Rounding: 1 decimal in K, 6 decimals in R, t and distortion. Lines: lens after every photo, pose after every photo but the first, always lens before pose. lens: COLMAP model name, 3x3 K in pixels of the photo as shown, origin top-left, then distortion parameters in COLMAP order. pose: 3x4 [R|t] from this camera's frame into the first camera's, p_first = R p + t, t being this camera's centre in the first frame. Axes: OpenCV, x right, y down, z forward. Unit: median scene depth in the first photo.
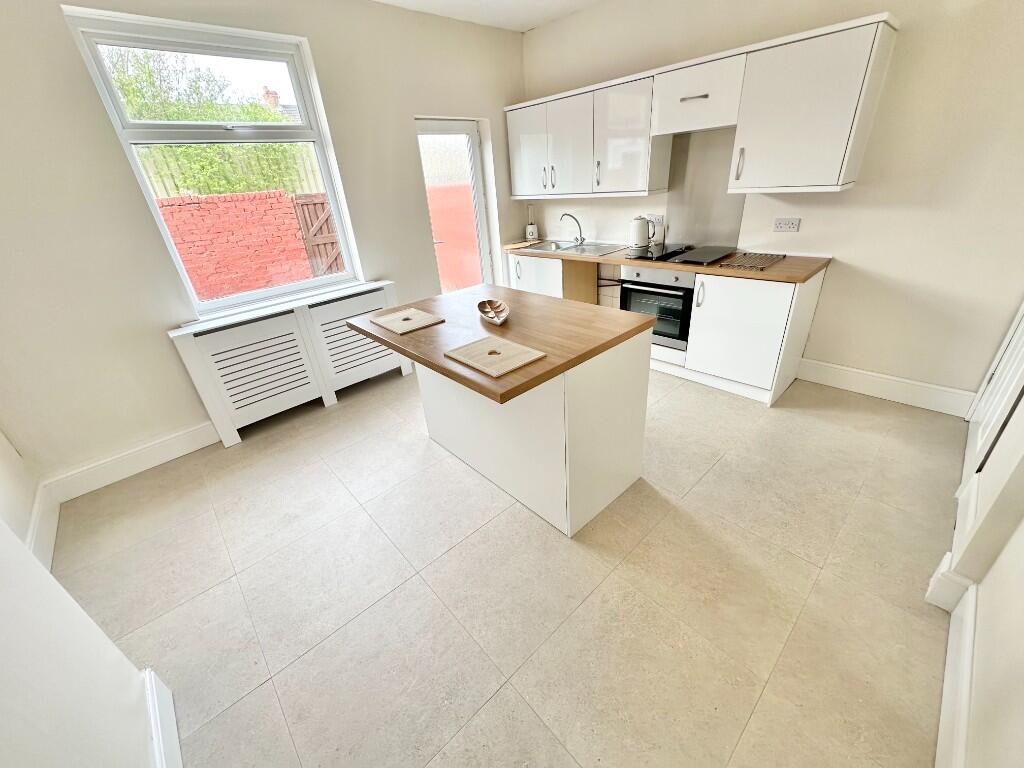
lens RADIAL K [[407.7, 0, 515.1], [0, 407.7, 382.6], [0, 0, 1]] dist [-0.002536, -0.000093]
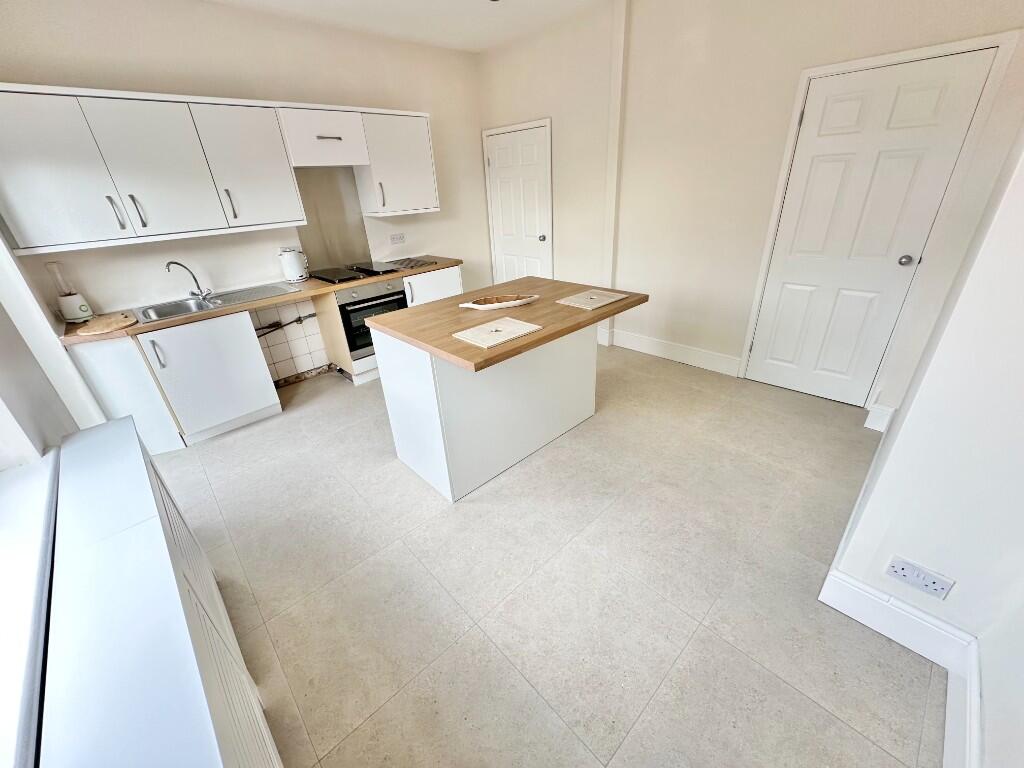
lens RADIAL K [[407.7, 0, 512.0], [0, 407.7, 382.2], [0, 0, 1]] dist [-0.002536, -0.000093]
pose [[-0.006029, -0.374664, 0.927141, -0.941466], [0.500702, 0.801430, 0.327120, -0.282593], [-0.865599, 0.466194, 0.182763, 0.709384]]
